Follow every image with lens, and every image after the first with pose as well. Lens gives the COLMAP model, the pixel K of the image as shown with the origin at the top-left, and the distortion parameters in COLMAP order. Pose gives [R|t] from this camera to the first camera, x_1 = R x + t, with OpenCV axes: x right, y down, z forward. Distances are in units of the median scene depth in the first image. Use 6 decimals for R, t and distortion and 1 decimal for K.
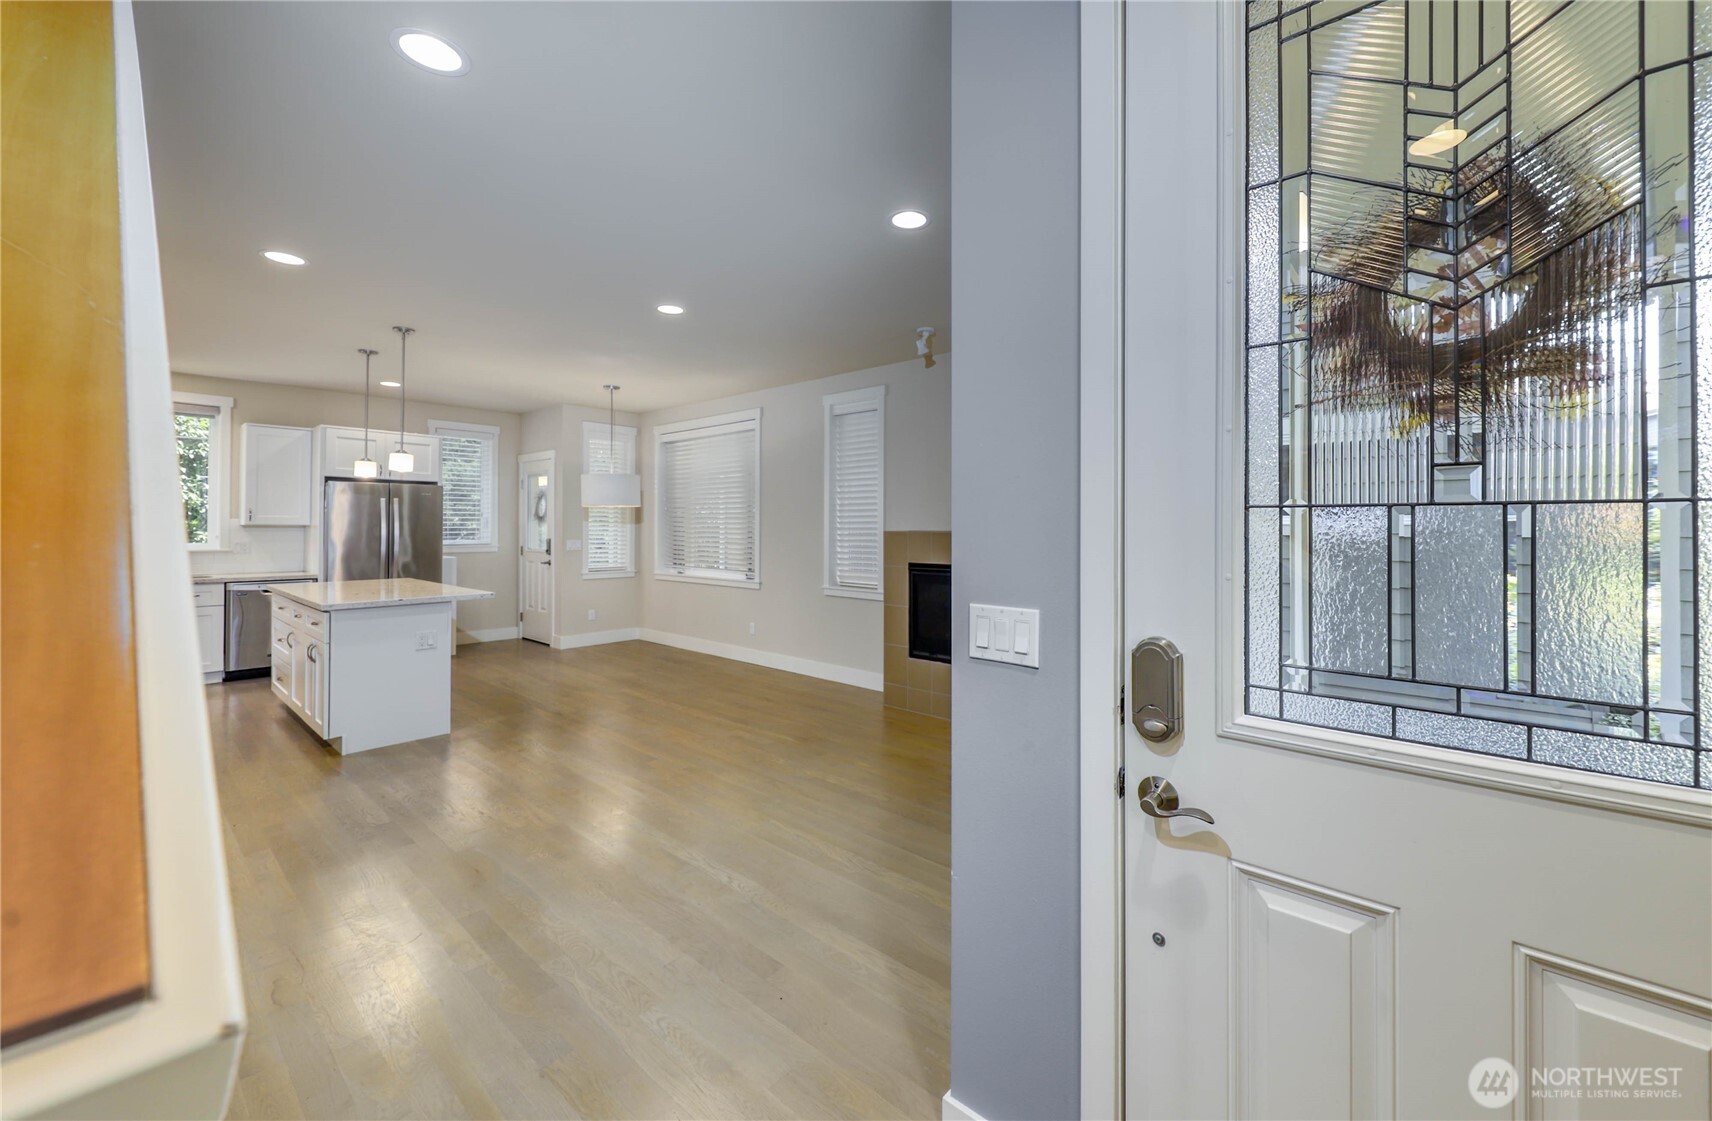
lens RADIAL K [[654.9, 0, 892.1], [0, 654.9, 524.4], [0, 0, 1]] dist [-0.000149, -0.000018]
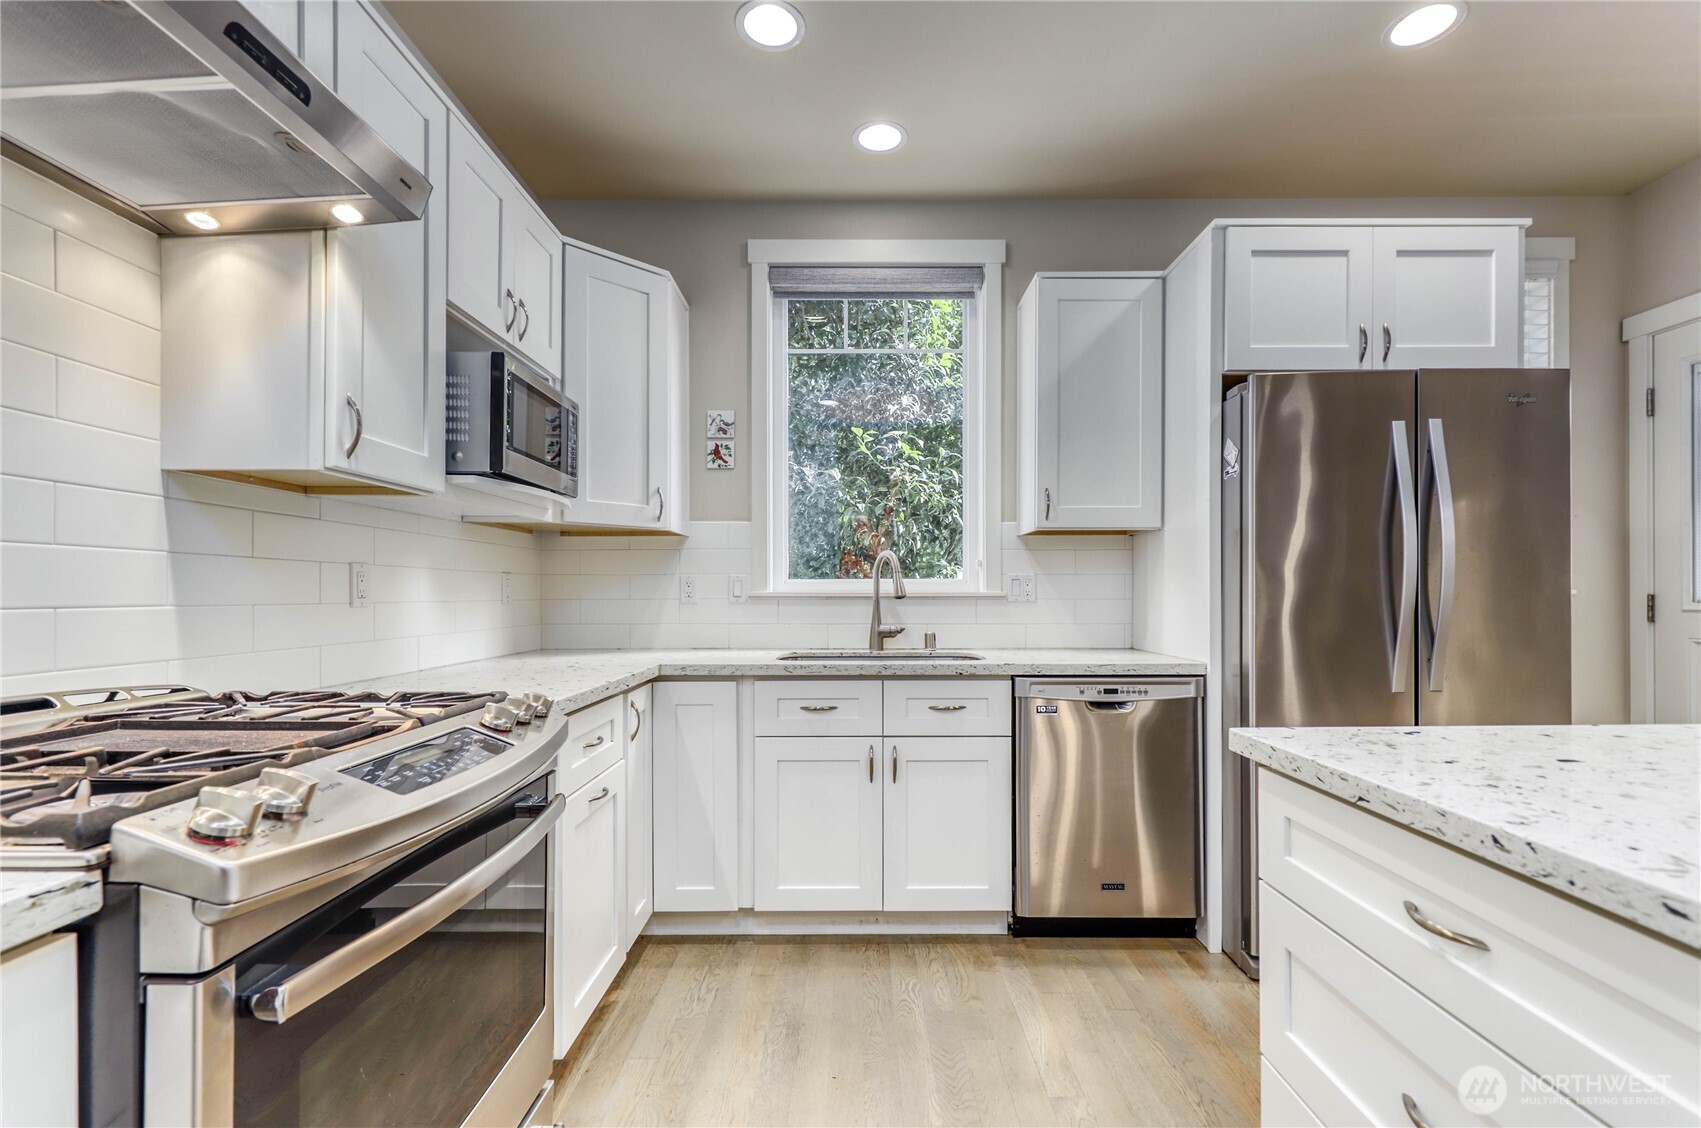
lens RADIAL K [[752.3, 0, 859.2], [0, 752.3, 593.4], [0, 0, 1]] dist [0.002619, -0.000202]
pose [[0.640869, -0.004973, -0.767634, -0.686563], [0.008216, 0.999966, 0.000381, 0.037185], [0.767606, -0.006551, 0.640888, 0.605374]]
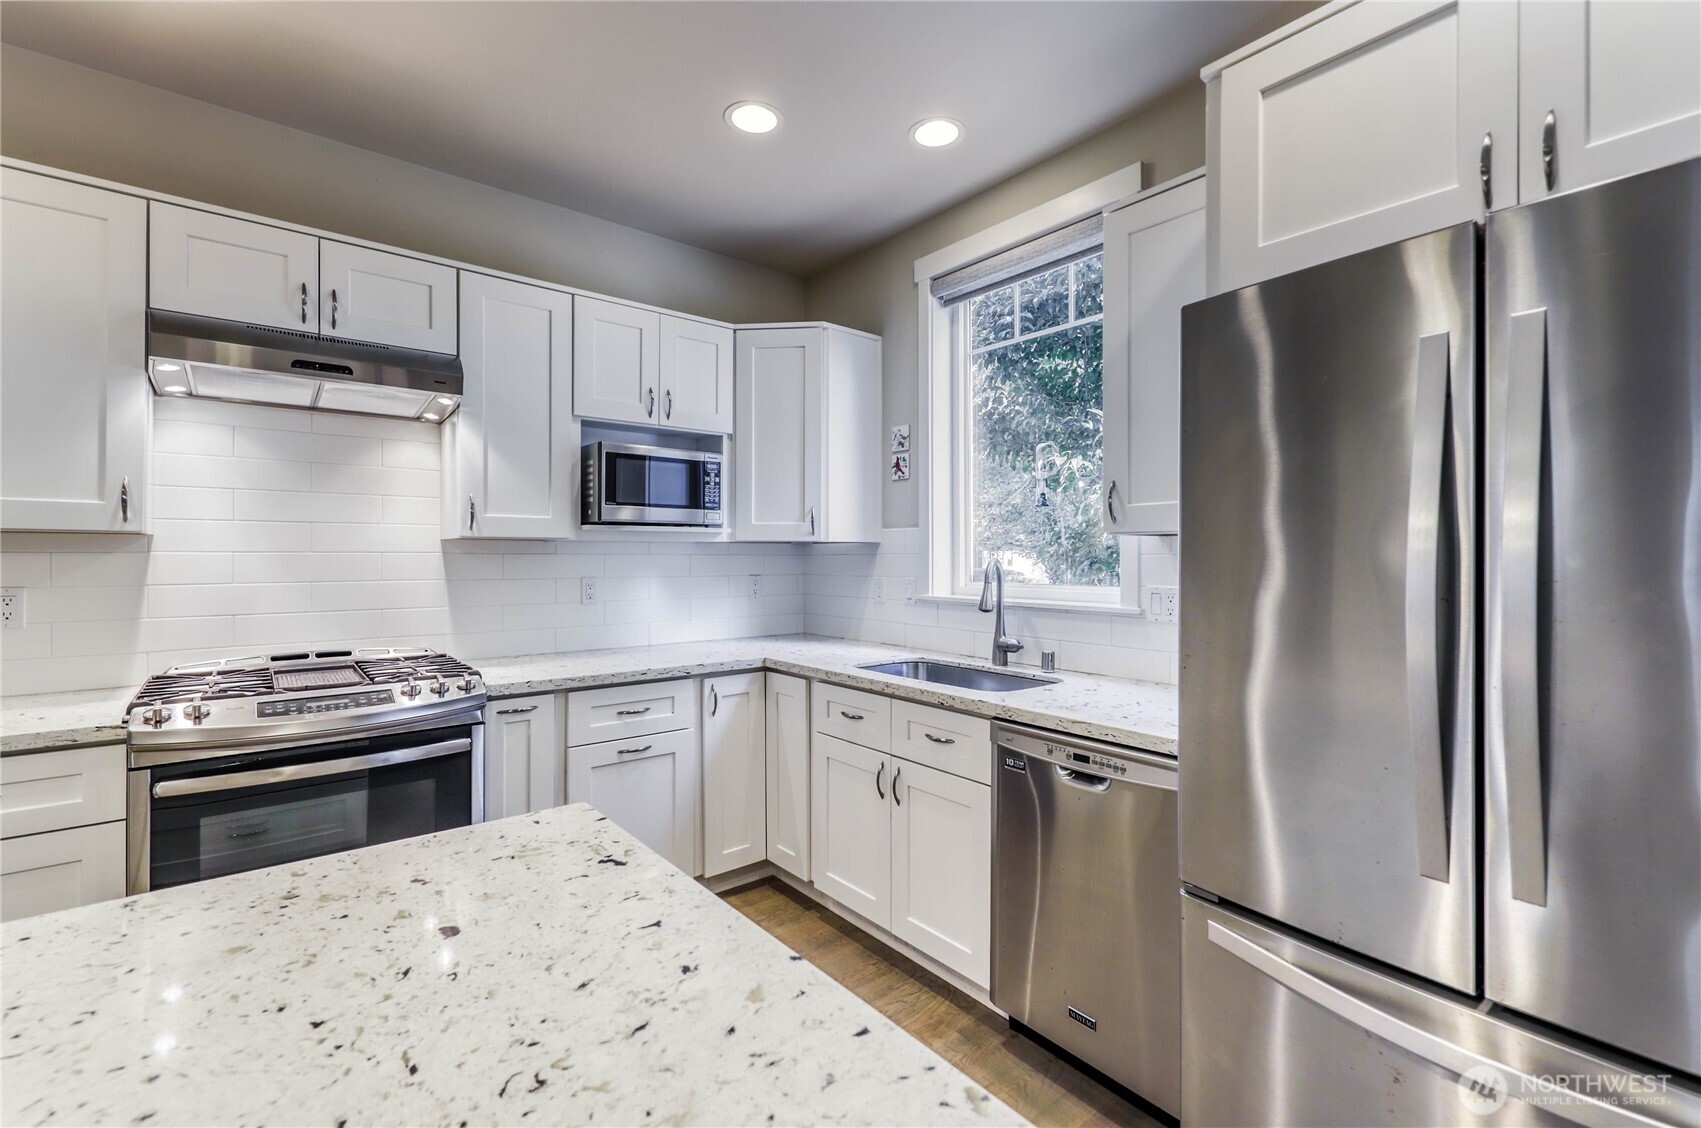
lens RADIAL K [[741.1, 0, 858.4], [0, 741.1, 554.6], [0, 0, 1]] dist [0.001668, 0.000038]
pose [[-0.189587, -0.006872, -0.981840, -0.602181], [0.003394, 0.999965, -0.007654, 0.011804], [0.981858, -0.004784, -0.189558, 0.922999]]
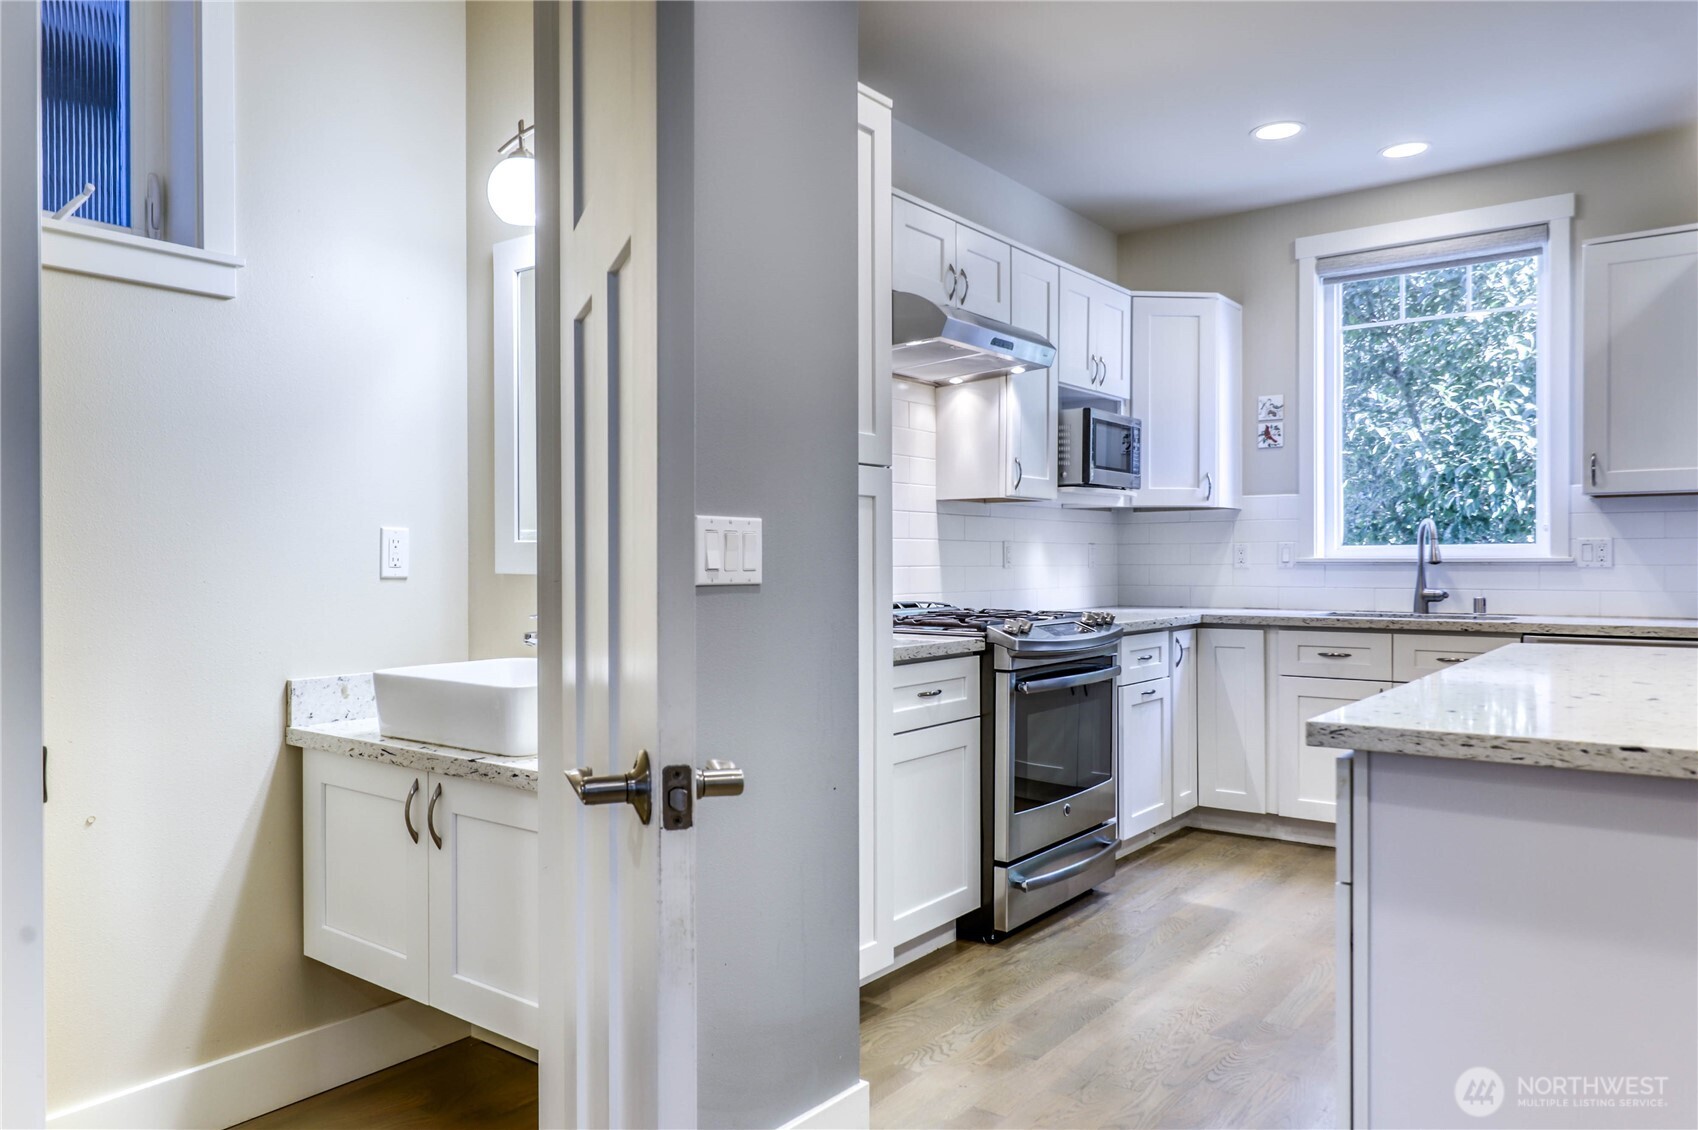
lens RADIAL K [[1169.1, 0, 806.2], [0, 1169.1, 567.5], [0, 0, 1]] dist [0.003301, 0.000892]
pose [[0.018483, 0.001296, -0.999828, -0.273267], [0.008176, 0.999966, 0.001447, 0.038576], [0.999796, -0.008201, 0.018471, 0.496037]]
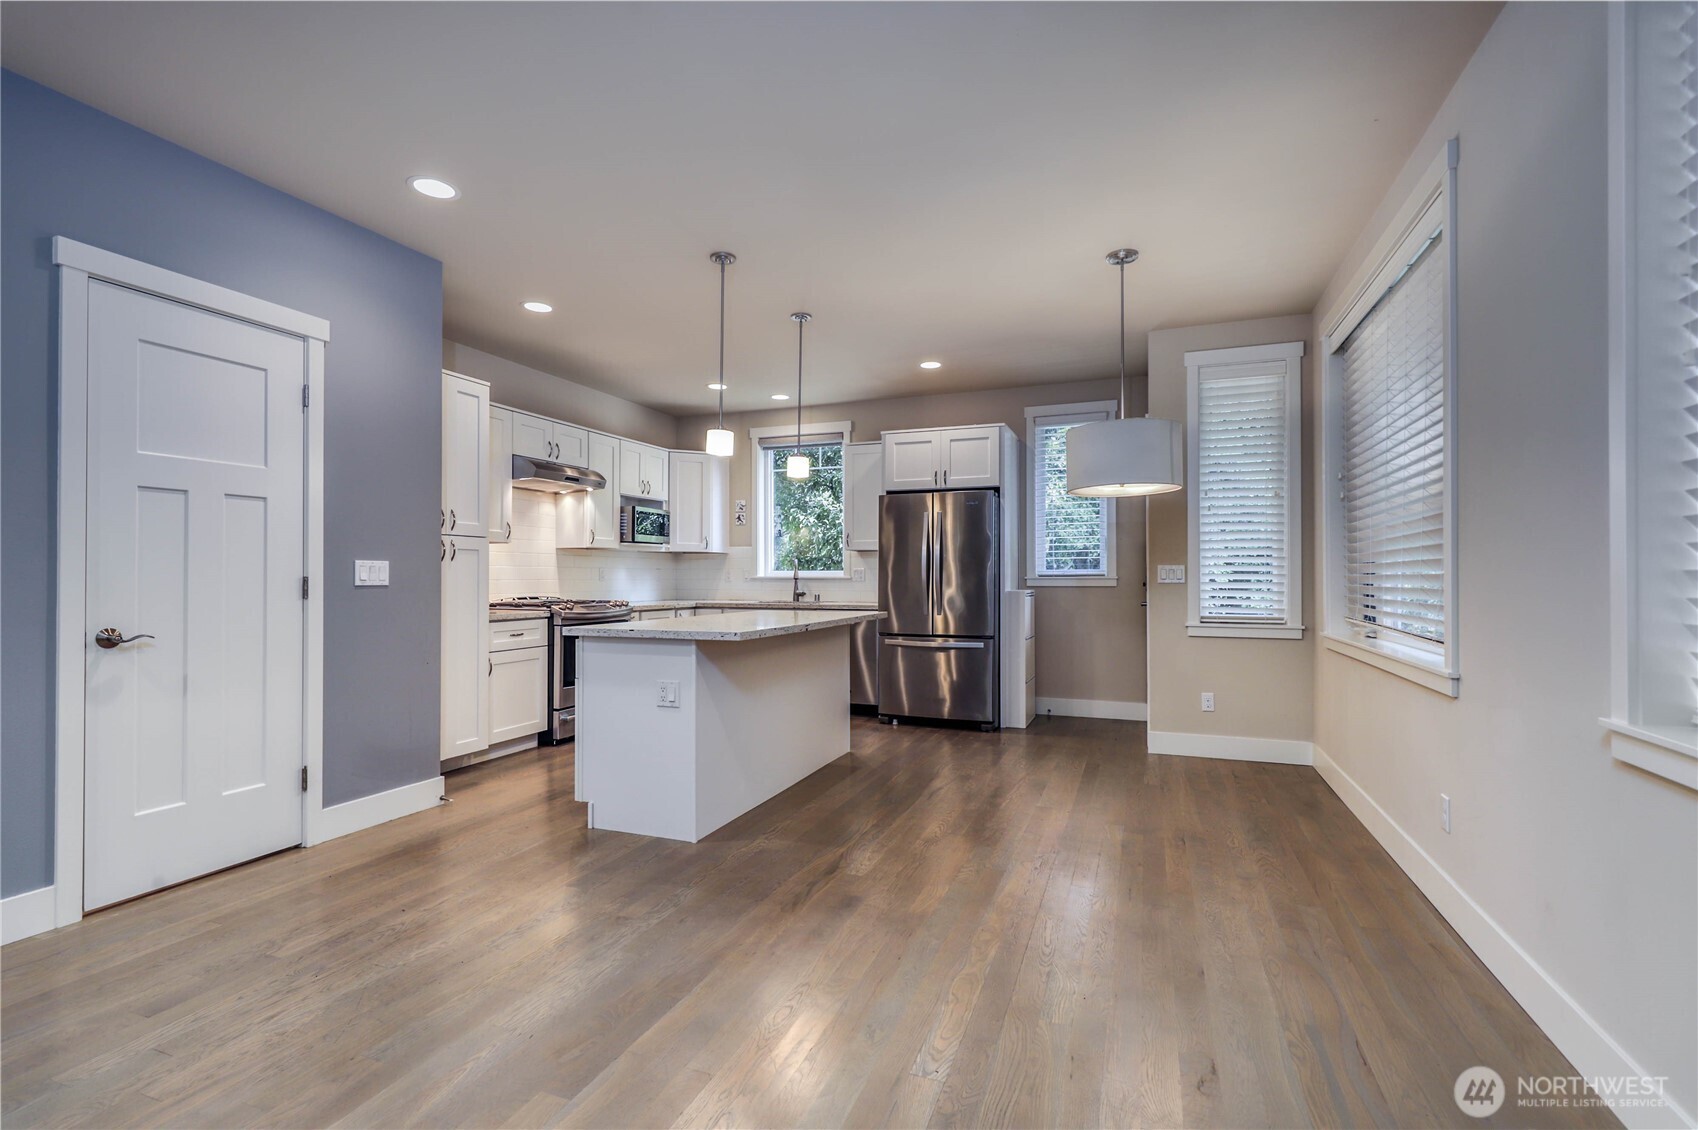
lens RADIAL K [[765.8, 0, 860.7], [0, 765.8, 573.2], [0, 0, 1]] dist [0.001837, 0.000200]
pose [[0.325568, -0.009853, -0.945467, 0.068679], [0.007172, 0.999943, -0.007951, 0.041501], [0.945492, -0.004192, 0.325620, 0.640125]]
